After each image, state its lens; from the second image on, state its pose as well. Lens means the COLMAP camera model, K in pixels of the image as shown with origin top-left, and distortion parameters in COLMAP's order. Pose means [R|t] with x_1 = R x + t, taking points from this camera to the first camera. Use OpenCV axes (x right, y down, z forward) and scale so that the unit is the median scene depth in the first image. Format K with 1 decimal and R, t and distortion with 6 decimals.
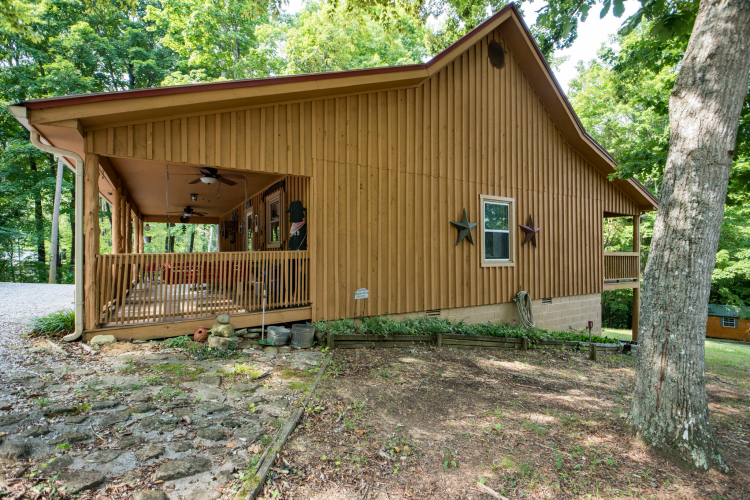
lens RADIAL K [[357.1, 0, 375.0], [0, 357.1, 250.0], [0, 0, 1]] dist [0.014709, -0.017270]
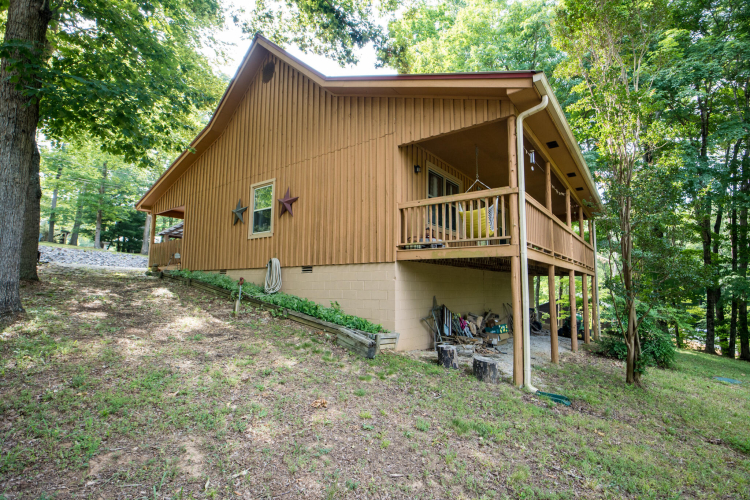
lens RADIAL K [[357.1, 0, 375.0], [0, 357.1, 250.0], [0, 0, 1]] dist [0.014709, -0.017270]
pose [[0.388019, -0.068299, -0.919117, 1.575688], [0.003296, 0.997347, -0.072721, 0.174795], [0.921646, 0.025188, 0.387214, 0.868968]]
